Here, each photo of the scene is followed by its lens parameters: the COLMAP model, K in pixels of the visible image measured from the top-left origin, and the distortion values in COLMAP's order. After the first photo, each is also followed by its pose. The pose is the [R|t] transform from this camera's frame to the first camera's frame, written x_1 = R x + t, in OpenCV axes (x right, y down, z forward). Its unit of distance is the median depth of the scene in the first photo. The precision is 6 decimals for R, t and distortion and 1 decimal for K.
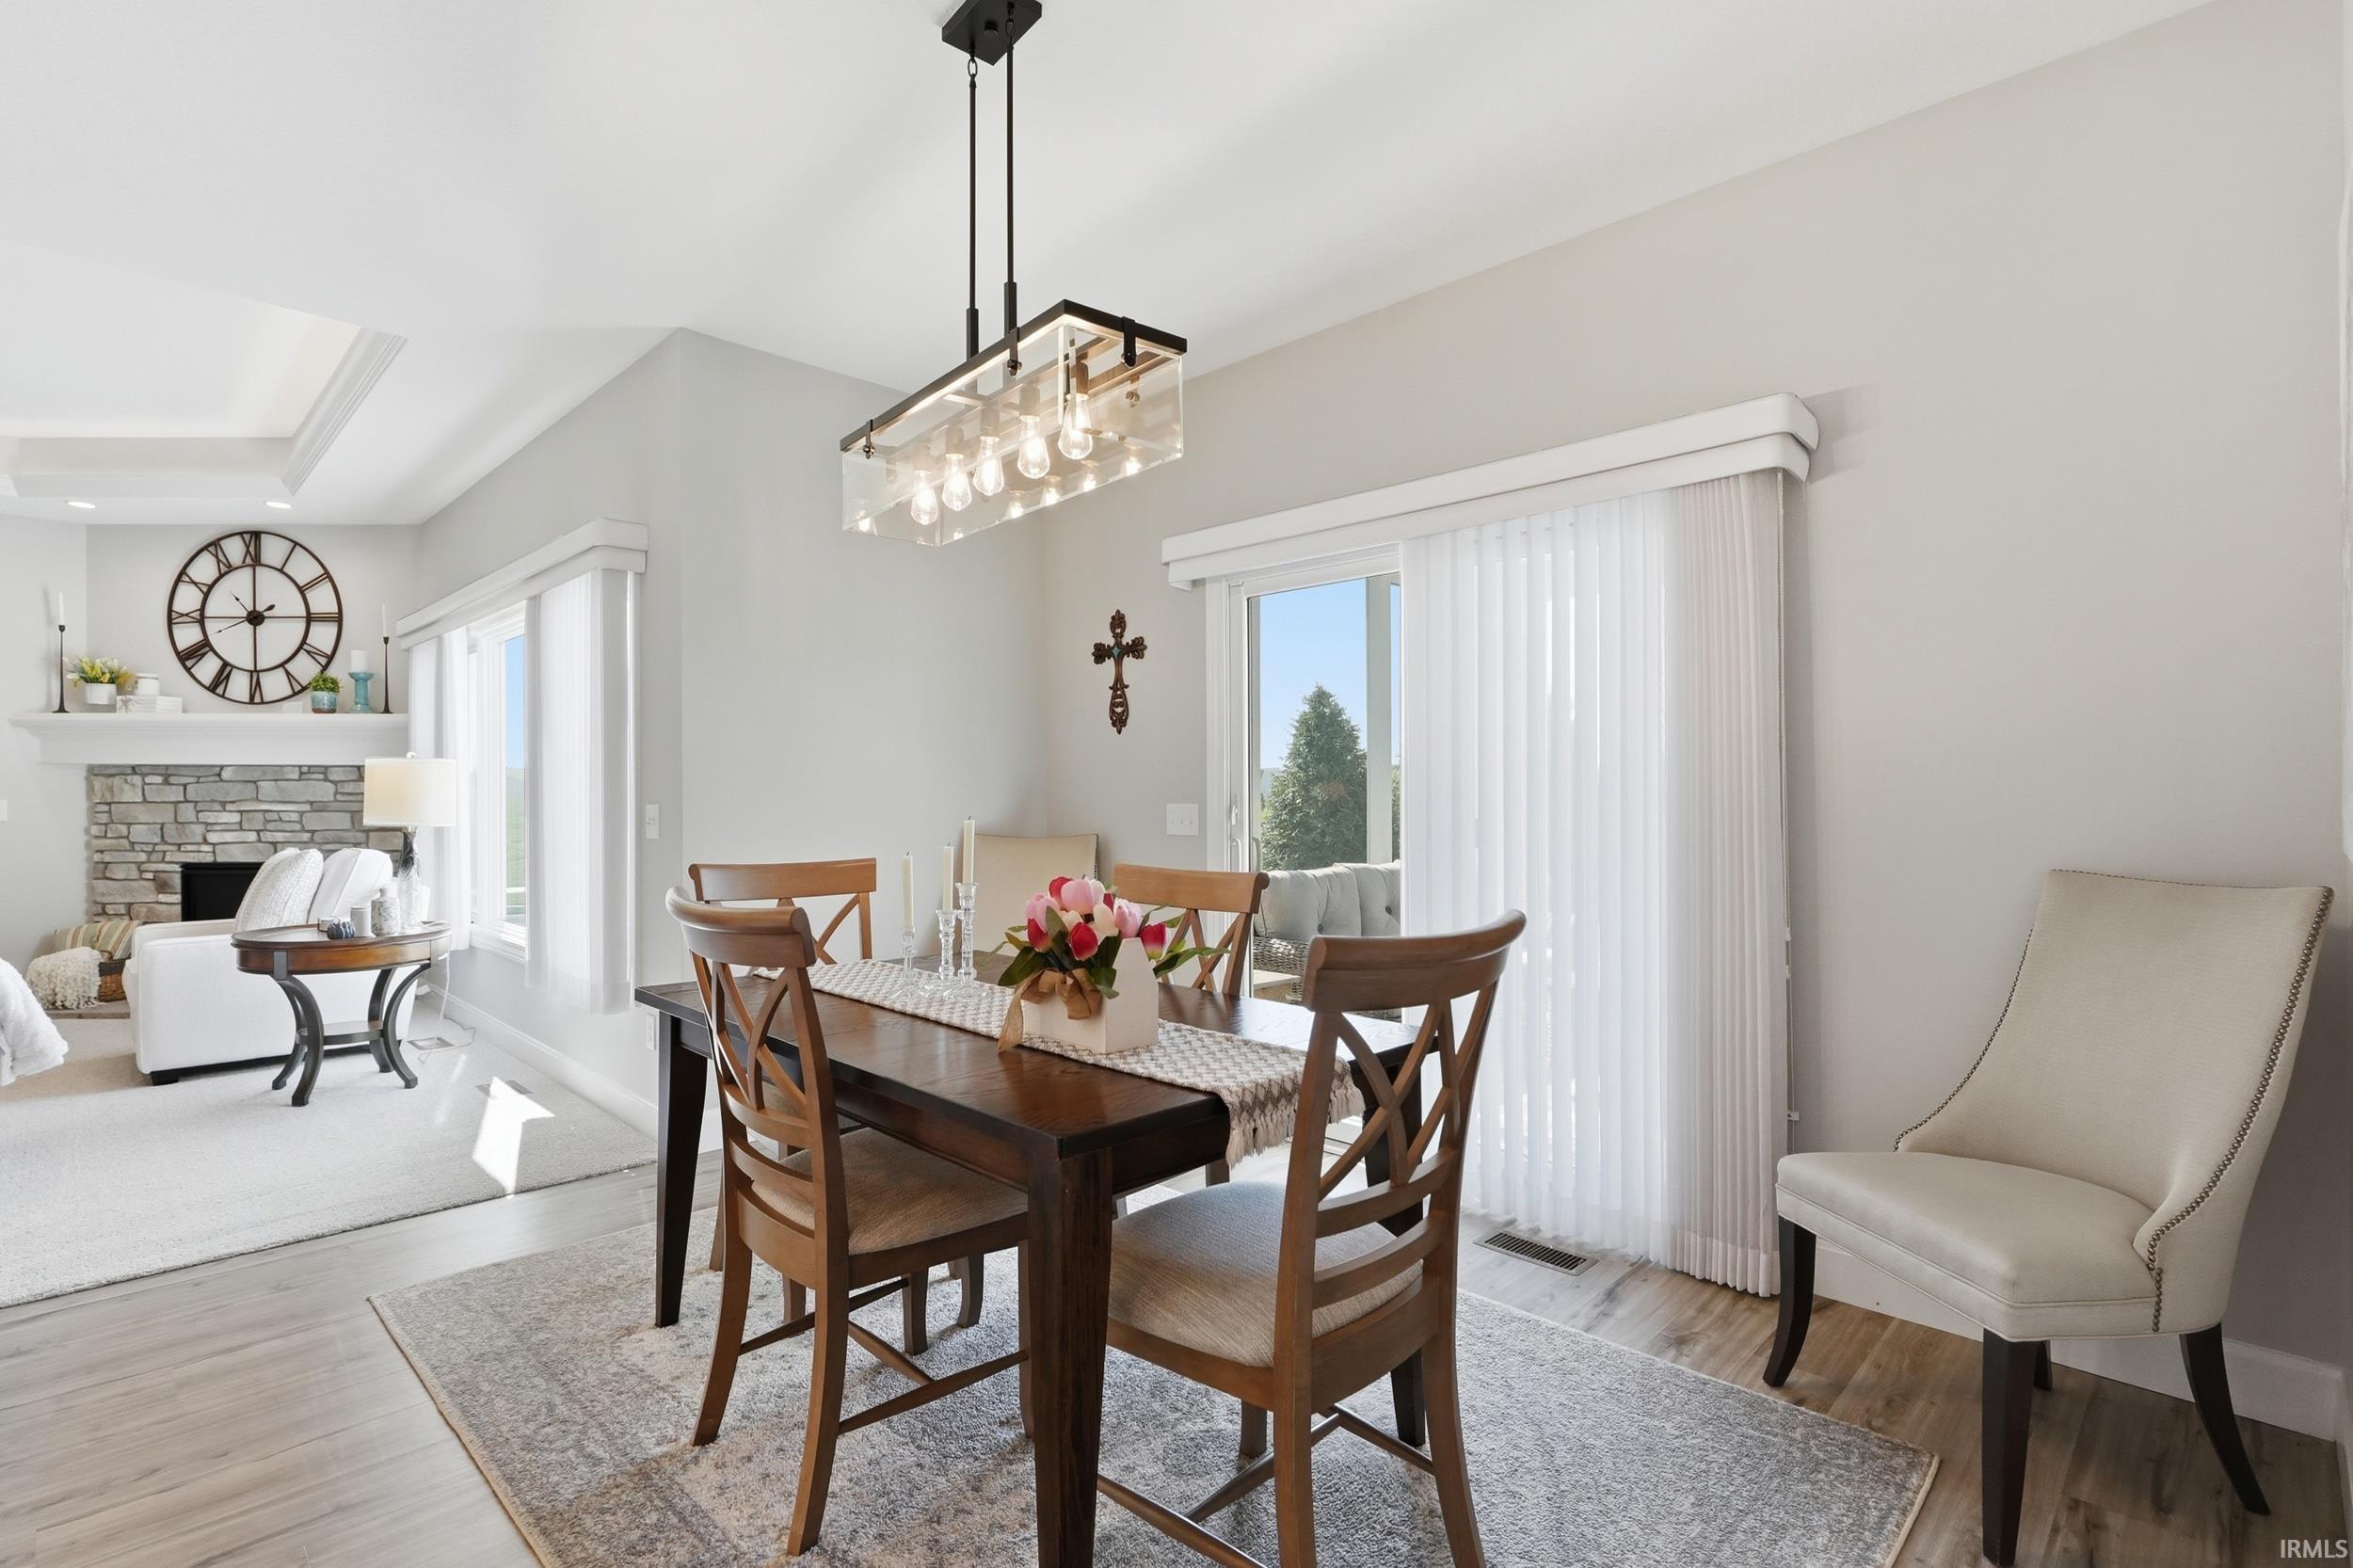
lens RADIAL K [[1110.8, 0, 1184.0], [0, 1110.8, 797.1], [0, 0, 1]] dist [-0.000692, 0.000030]
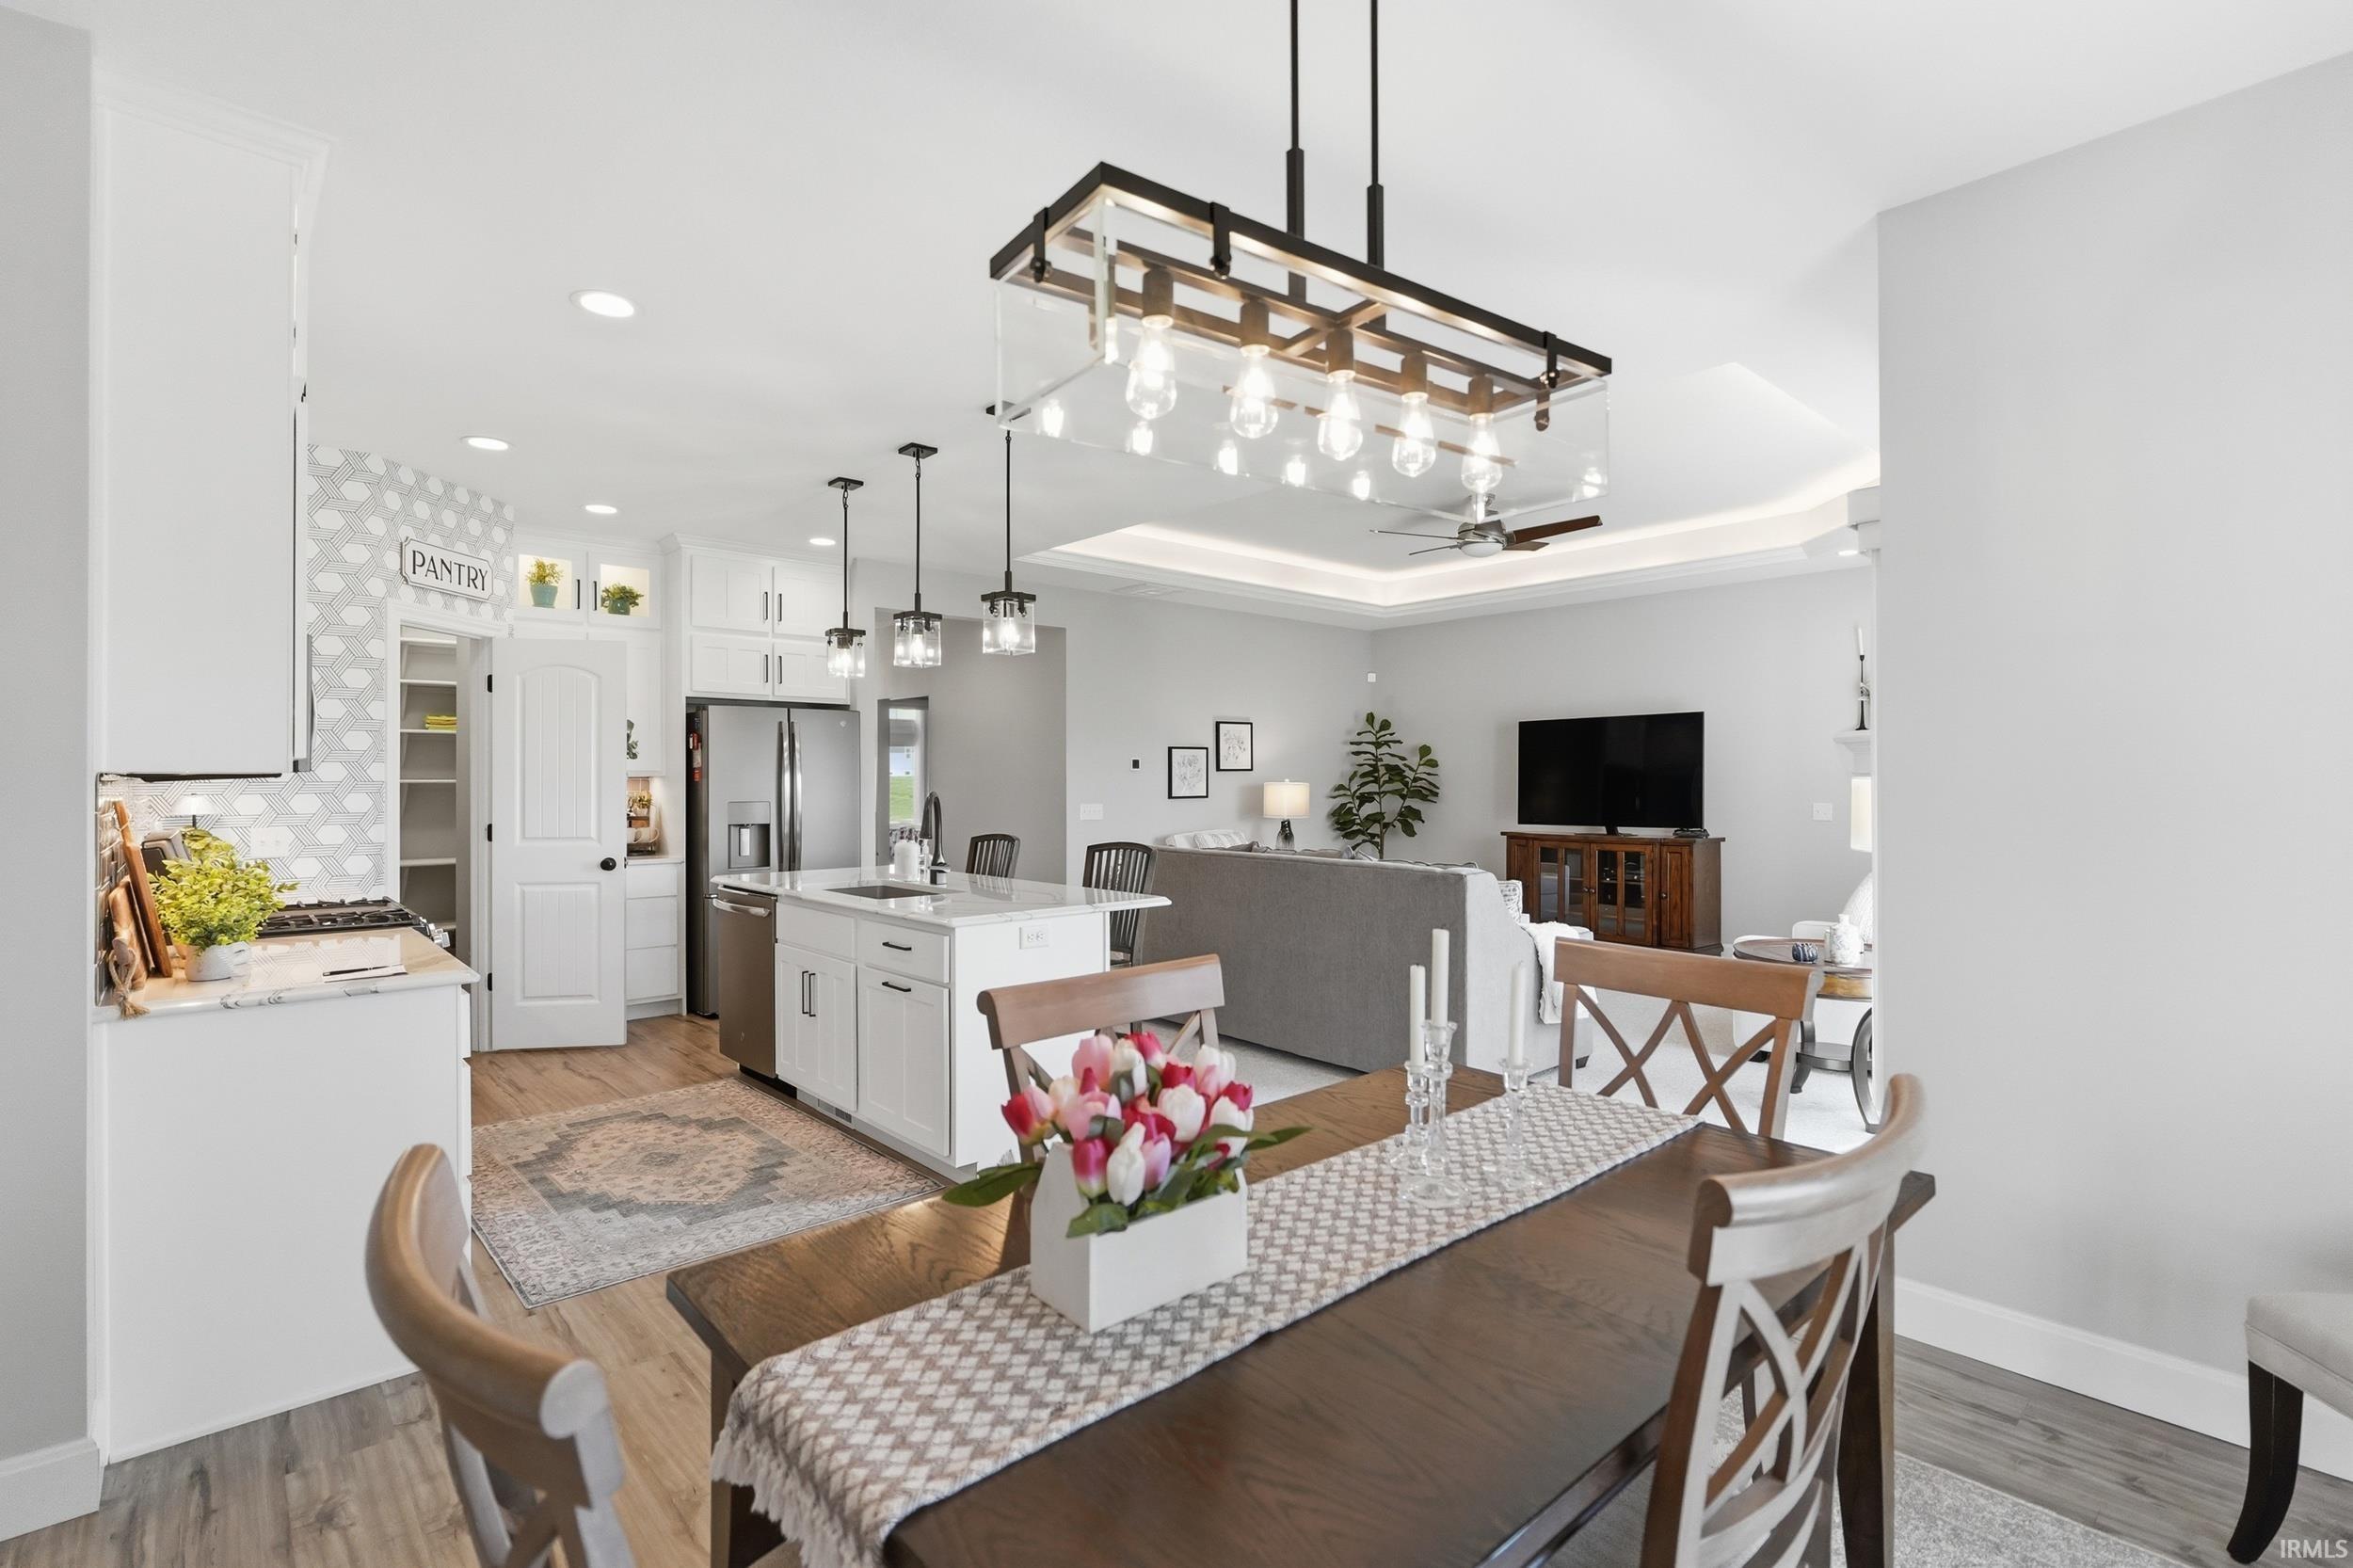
lens RADIAL K [[1099.9, 0, 1183.3], [0, 1099.9, 779.6], [0, 0, 1]] dist [0.000496, -0.000057]
pose [[-0.050126, -0.002760, -0.998739, 0.189236], [0.001570, 0.999995, -0.002842, -0.020446], [0.998742, -0.001711, -0.050121, 0.334650]]
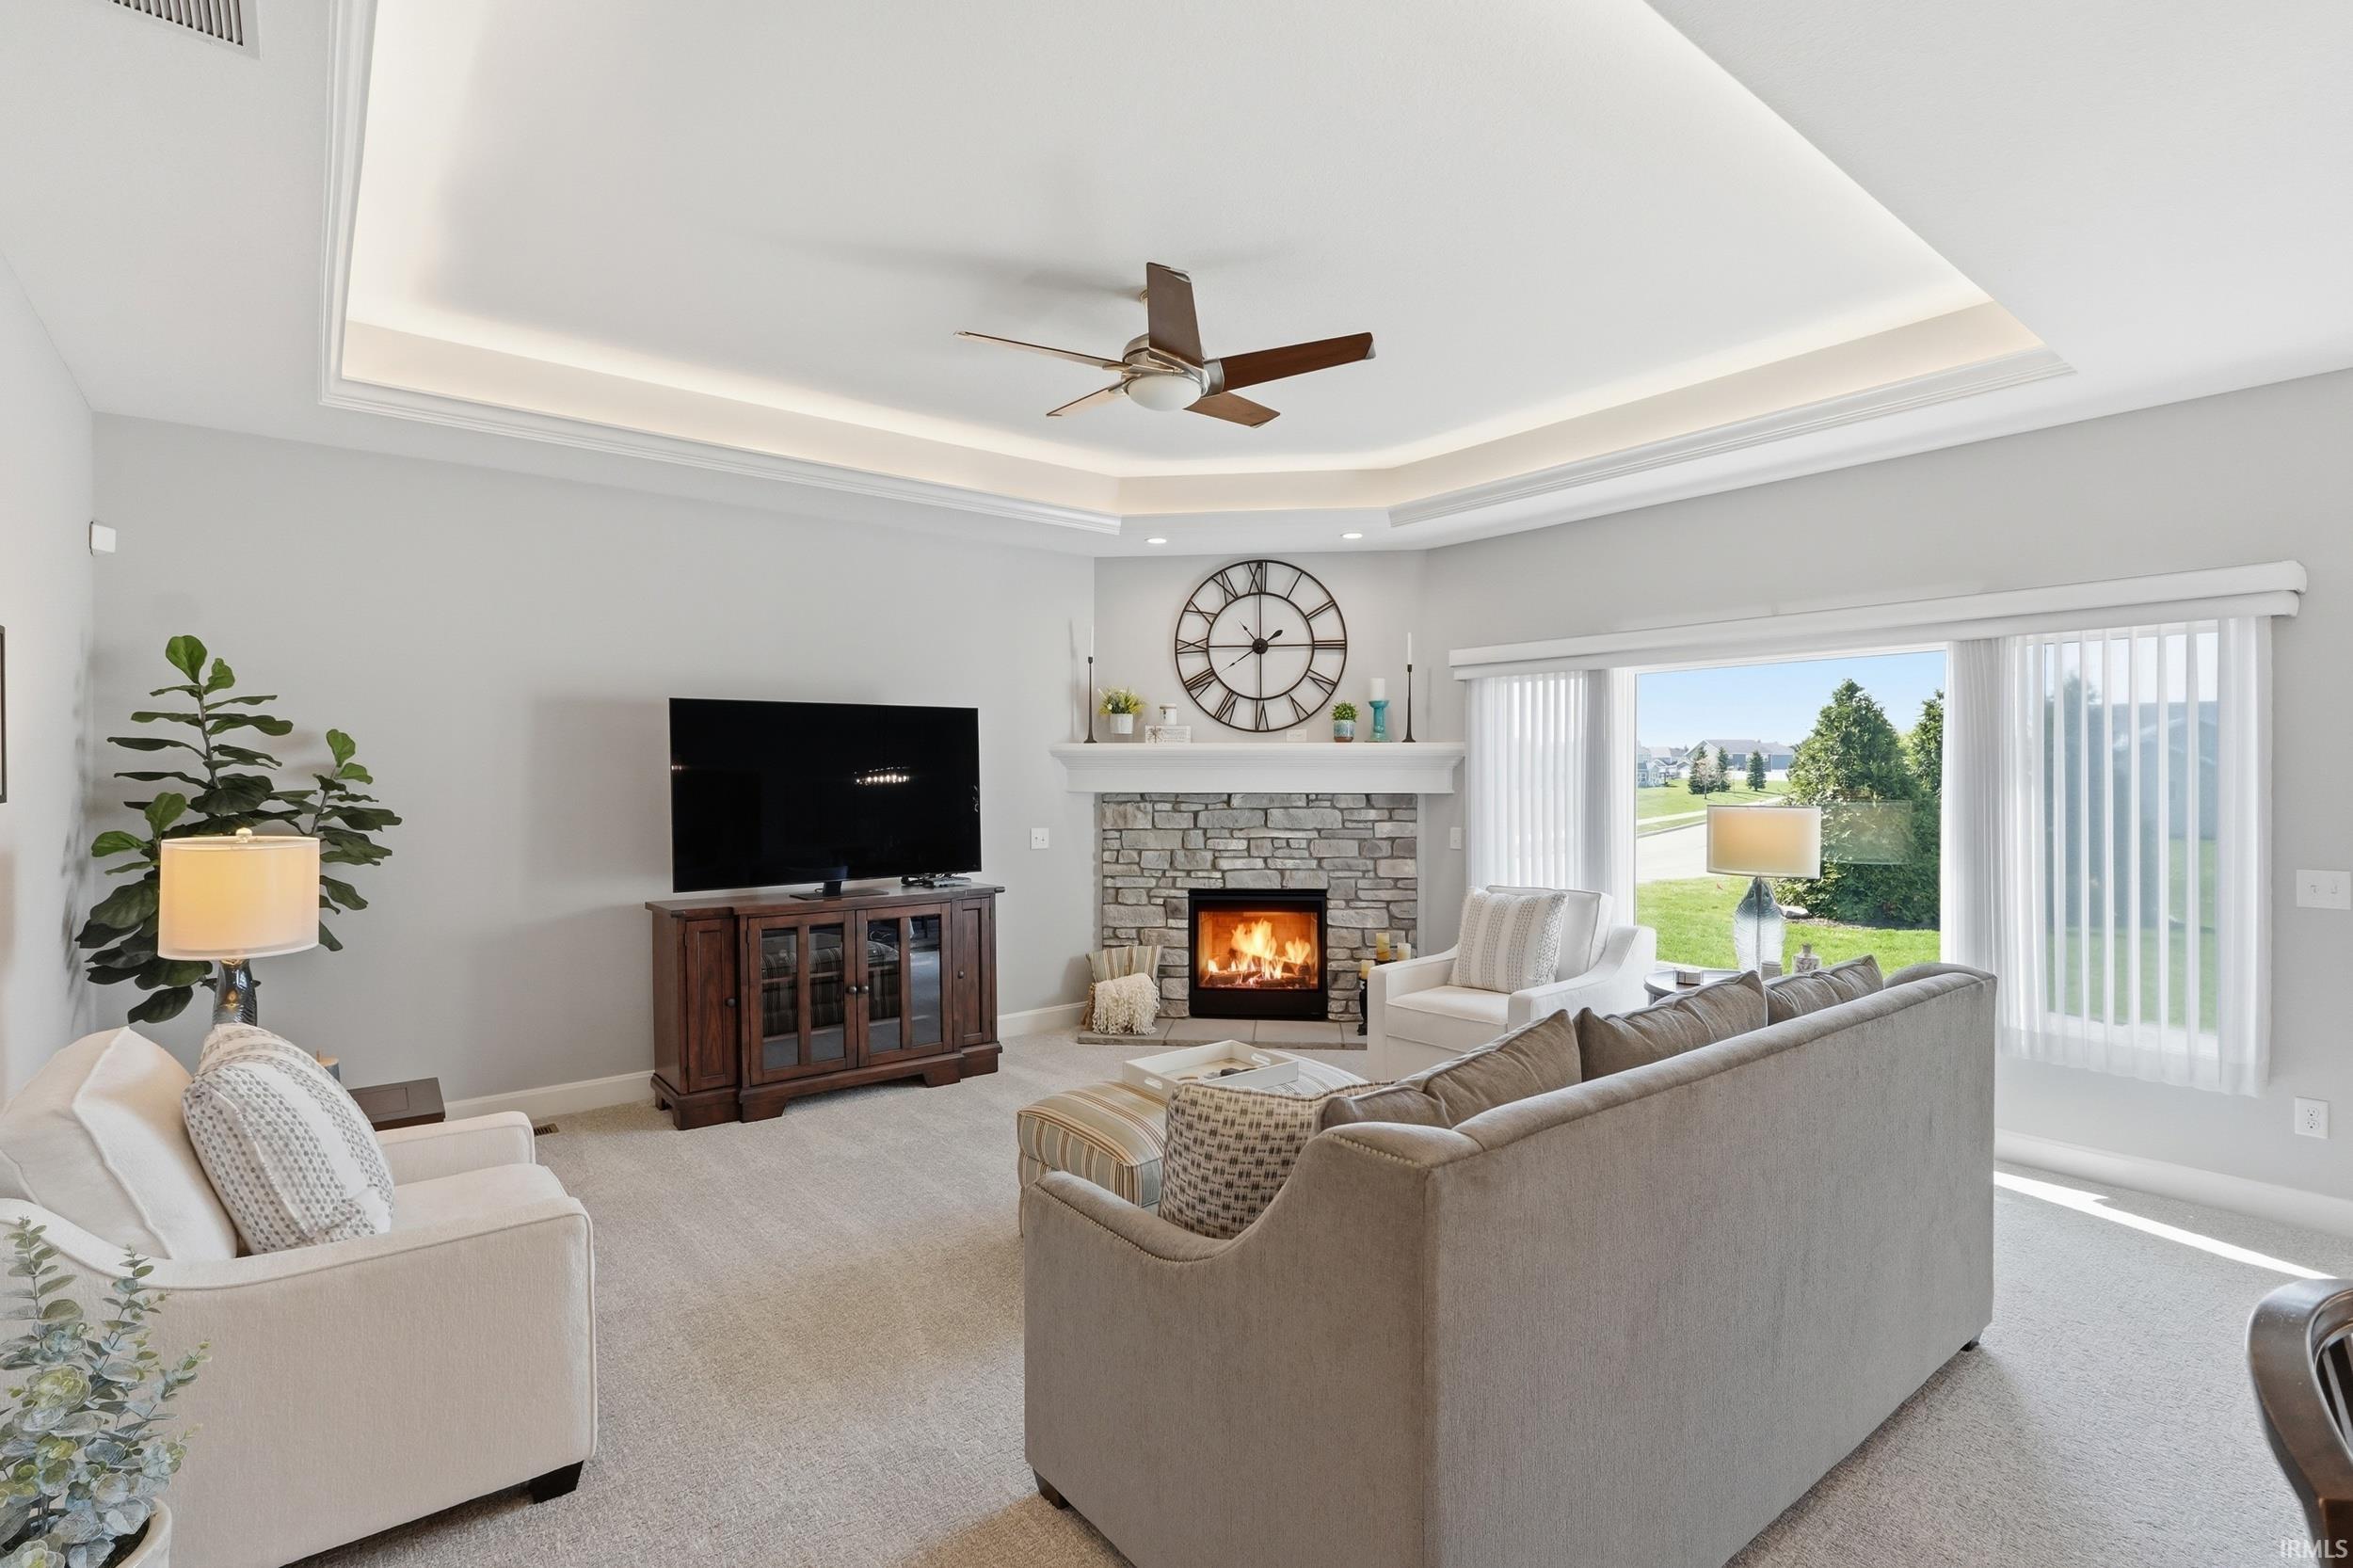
lens RADIAL K [[1110.1, 0, 1180.2], [0, 1110.1, 779.2], [0, 0, 1]] dist [-0.001135, 0.000005]
pose [[0.993723, -0.001320, -0.111865, -0.798582], [0.001839, 0.999988, 0.004539, -0.045741], [0.111858, -0.004716, 0.993713, -0.009596]]
